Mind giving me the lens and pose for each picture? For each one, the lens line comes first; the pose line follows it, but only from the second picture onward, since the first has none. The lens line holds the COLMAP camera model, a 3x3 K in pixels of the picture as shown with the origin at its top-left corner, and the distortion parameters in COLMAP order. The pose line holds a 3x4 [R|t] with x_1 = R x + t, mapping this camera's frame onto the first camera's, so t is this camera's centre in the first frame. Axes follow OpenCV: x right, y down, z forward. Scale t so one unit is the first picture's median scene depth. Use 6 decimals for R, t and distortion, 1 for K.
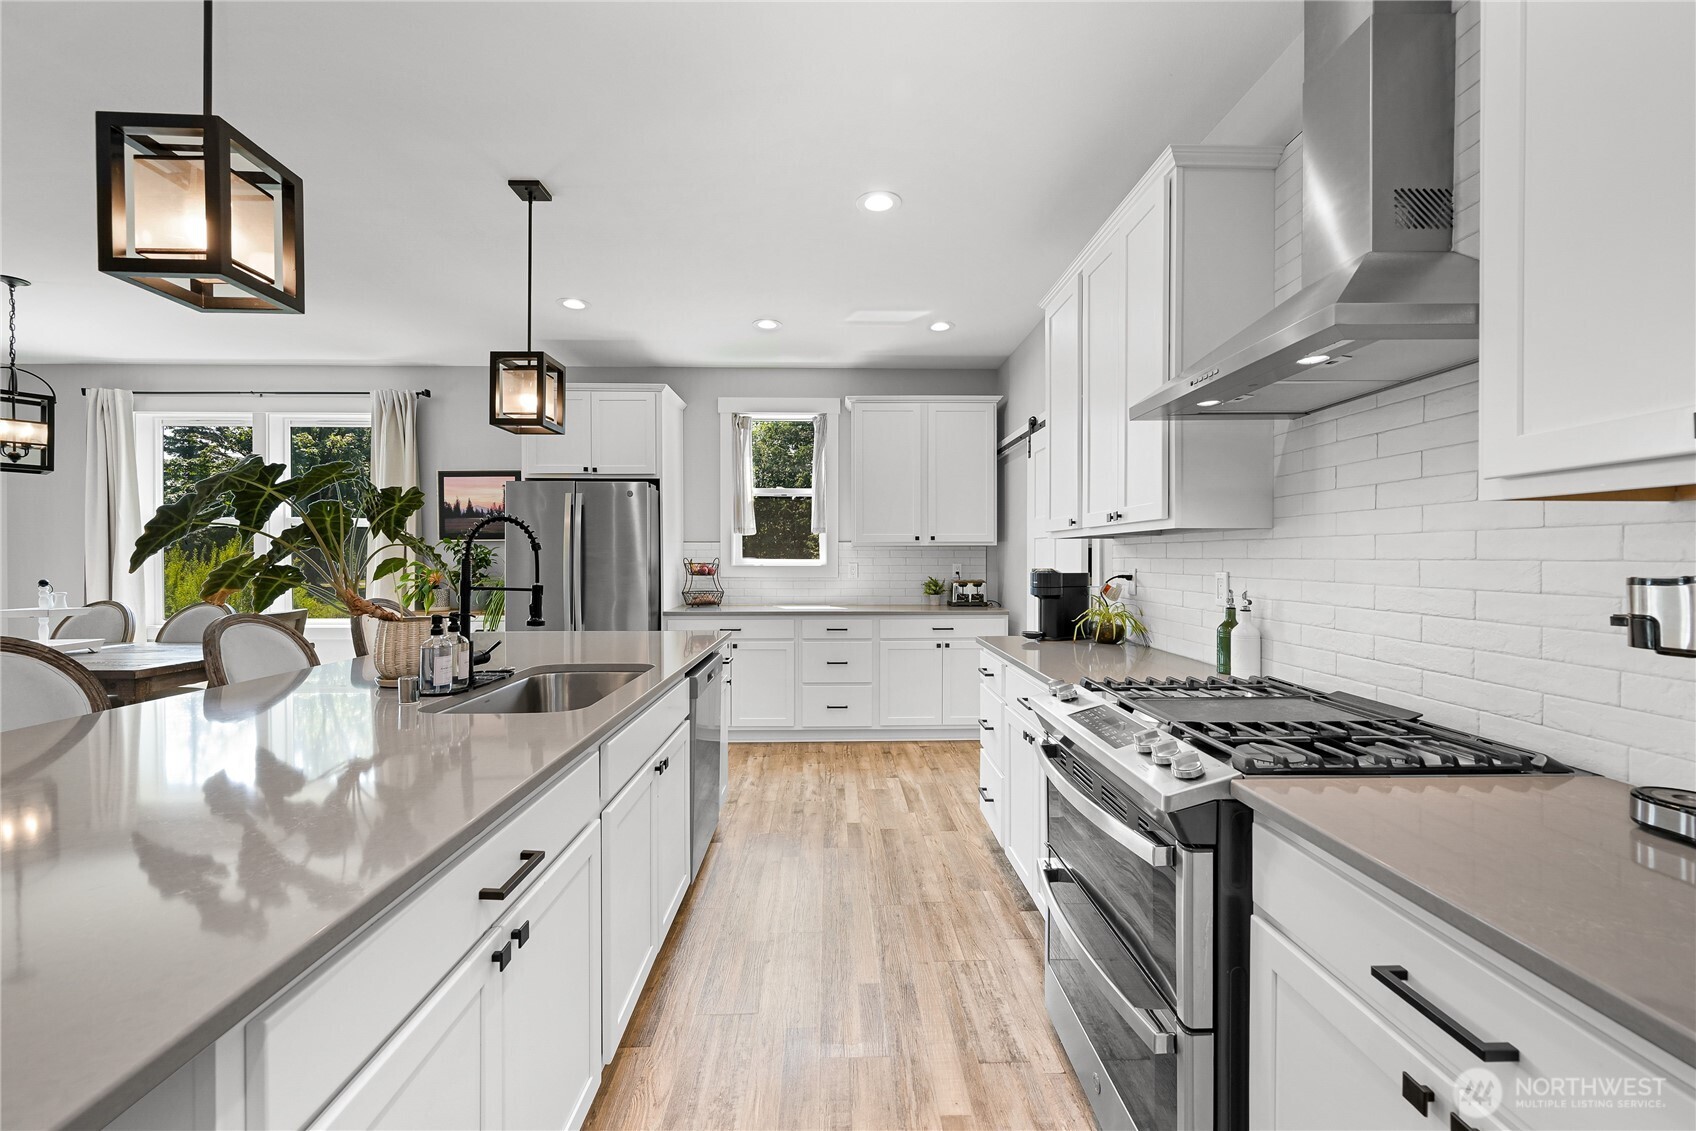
lens RADIAL K [[673.4, 0, 846.0], [0, 673.4, 561.9], [0, 0, 1]] dist [0.003470, 0.000276]
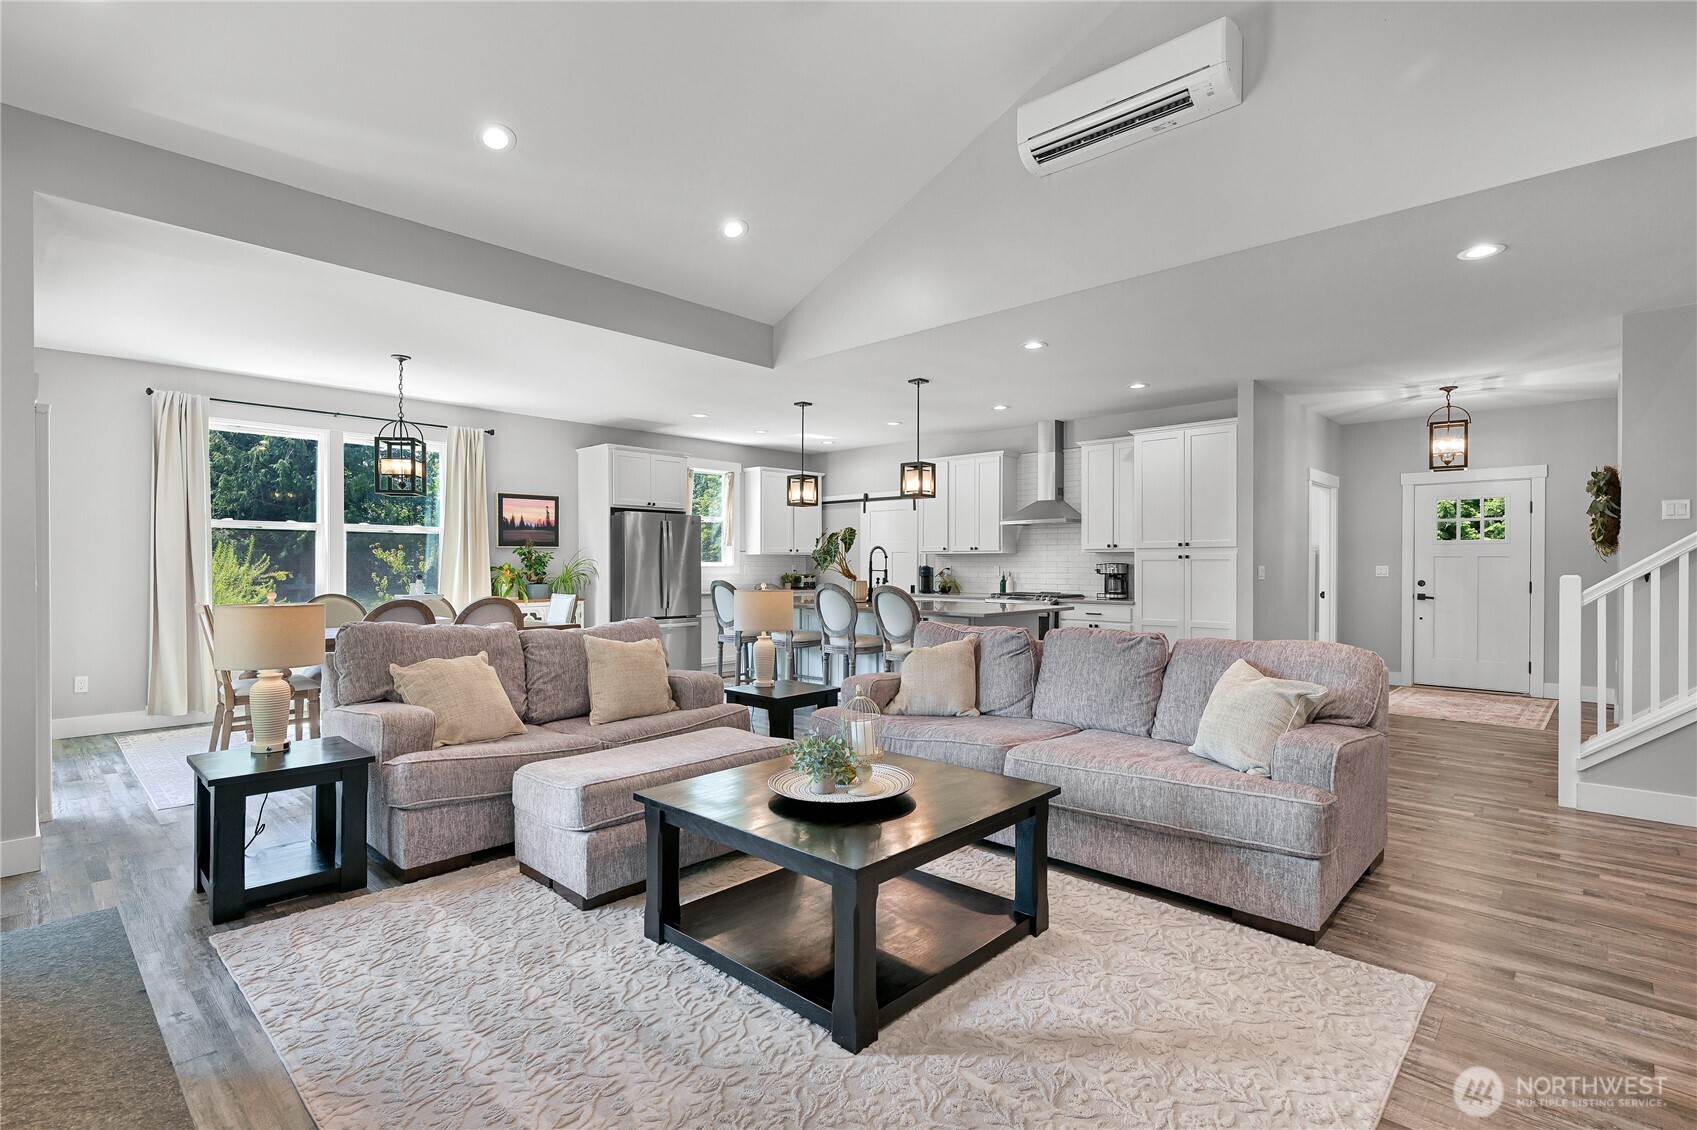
lens RADIAL K [[808.5, 0, 850.4], [0, 808.5, 566.0], [0, 0, 1]] dist [-0.000122, -0.000073]
pose [[0.698897, 0.001209, 0.715222, -1.241428], [0.001960, 0.999992, -0.003605, 0.012314], [-0.715220, 0.003922, 0.698888, -0.565199]]
